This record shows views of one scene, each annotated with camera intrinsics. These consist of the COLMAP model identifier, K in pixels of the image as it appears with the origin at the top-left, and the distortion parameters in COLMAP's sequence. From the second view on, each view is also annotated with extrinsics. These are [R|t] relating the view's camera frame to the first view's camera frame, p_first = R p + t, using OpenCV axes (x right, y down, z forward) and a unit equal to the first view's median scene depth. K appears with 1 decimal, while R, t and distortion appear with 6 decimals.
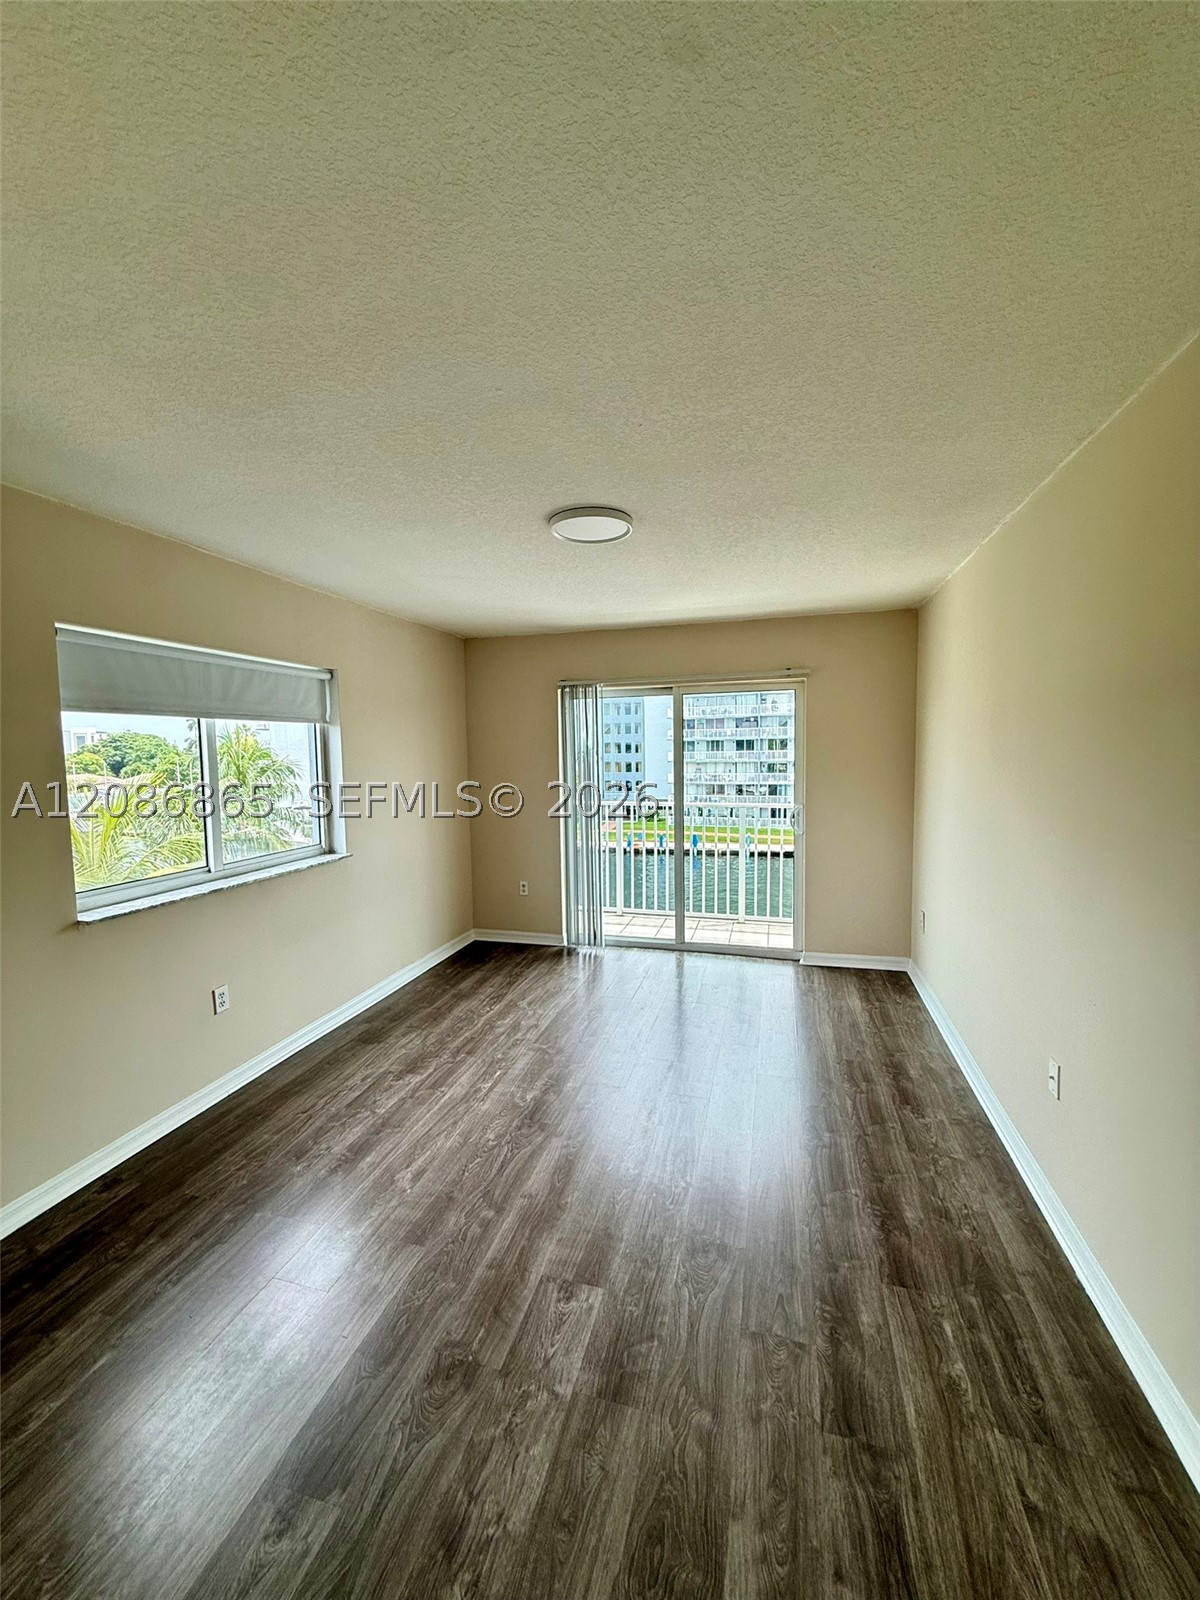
lens RADIAL K [[640.2, 0, 617.6], [0, 640.2, 800.7], [0, 0, 1]] dist [-0.000387, 0.000684]
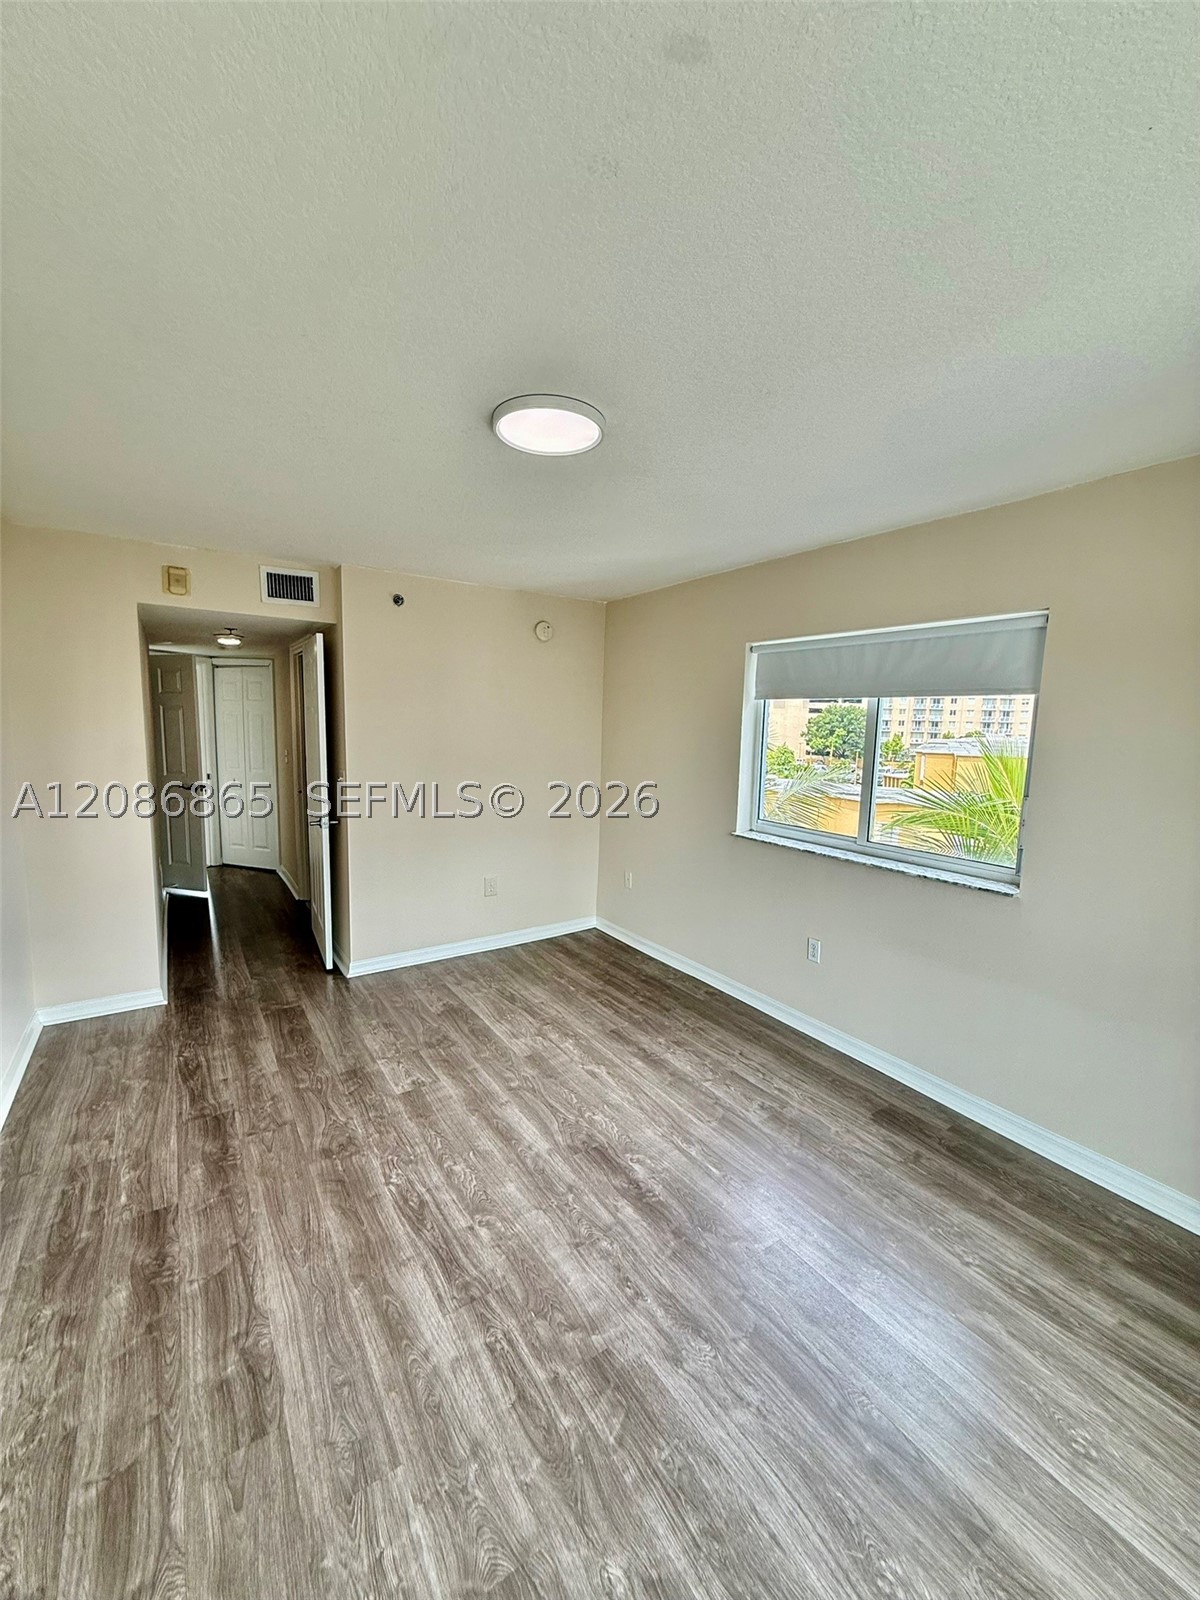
lens RADIAL K [[640.2, 0, 583.5], [0, 640.2, 802.3], [0, 0, 1]] dist [-0.000387, 0.000684]
pose [[-0.685668, 0.092117, -0.722062, 0.489047], [-0.071947, 0.978527, 0.193156, -0.143952], [0.724350, 0.184391, -0.664317, 1.553332]]
